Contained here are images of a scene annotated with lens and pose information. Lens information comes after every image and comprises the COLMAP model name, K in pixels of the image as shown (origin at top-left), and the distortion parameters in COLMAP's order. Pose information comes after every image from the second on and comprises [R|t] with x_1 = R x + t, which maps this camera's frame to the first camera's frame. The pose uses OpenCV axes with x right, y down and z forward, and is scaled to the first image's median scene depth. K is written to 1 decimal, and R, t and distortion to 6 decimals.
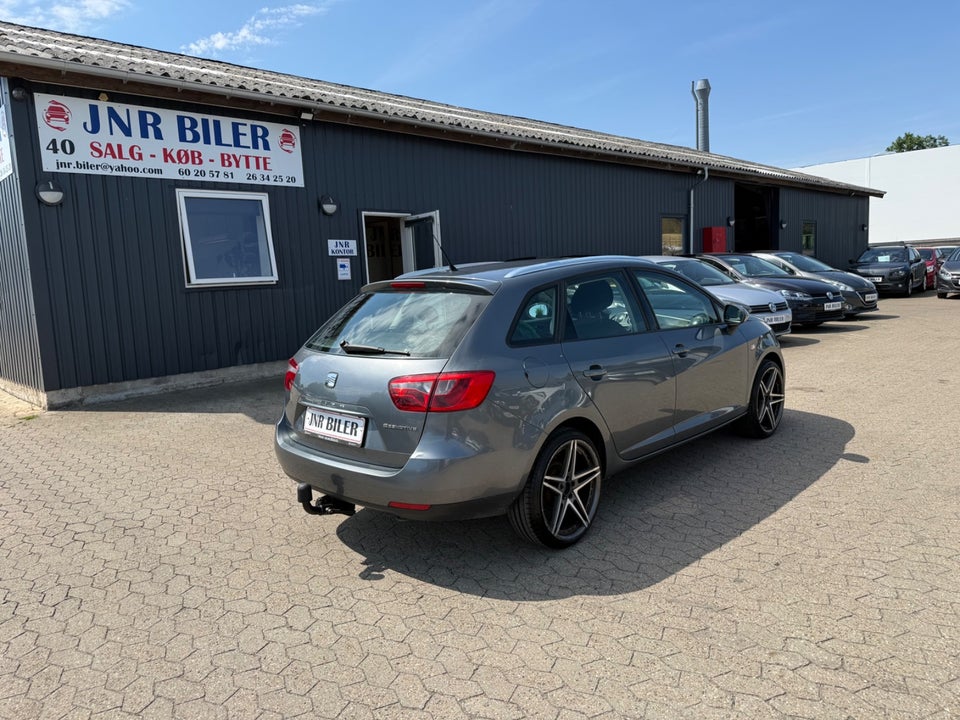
lens RADIAL K [[693.0, 0, 507.2], [0, 693.0, 371.5], [0, 0, 1]] dist [0.031728, -0.056763]
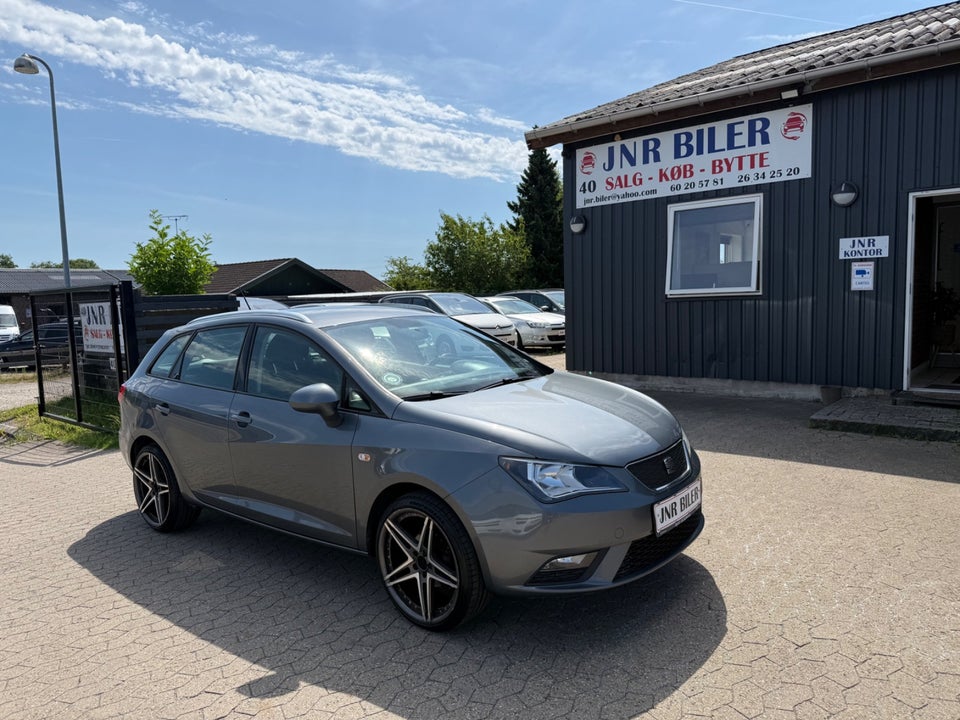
lens RADIAL K [[693.0, 0, 464.1], [0, 693.0, 378.8], [0, 0, 1]] dist [0.031728, -0.056763]
pose [[0.033513, 0.164053, -0.985882, 0.606170], [-0.101690, 0.981876, 0.159930, -0.137219], [0.994251, 0.094895, 0.049589, 0.650779]]
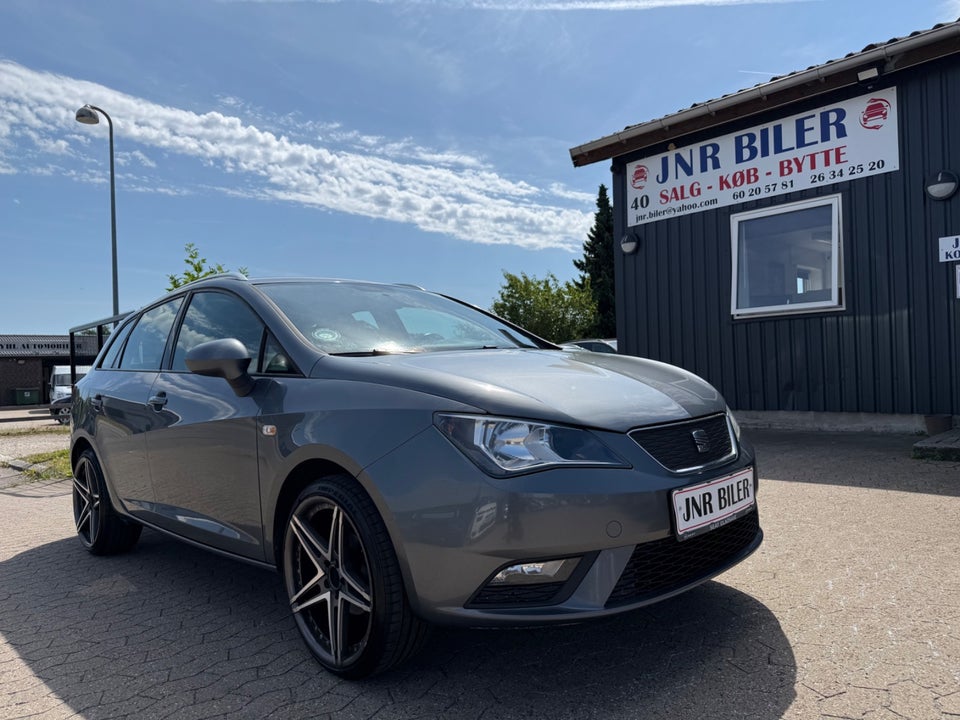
lens RADIAL K [[693.0, 0, 467.8], [0, 693.0, 378.9], [0, 0, 1]] dist [0.031728, -0.056763]
pose [[-0.067420, 0.063542, -0.995699, 0.499902], [-0.095966, 0.992930, 0.069863, -0.072103], [0.993099, 0.100264, -0.060845, 0.714983]]
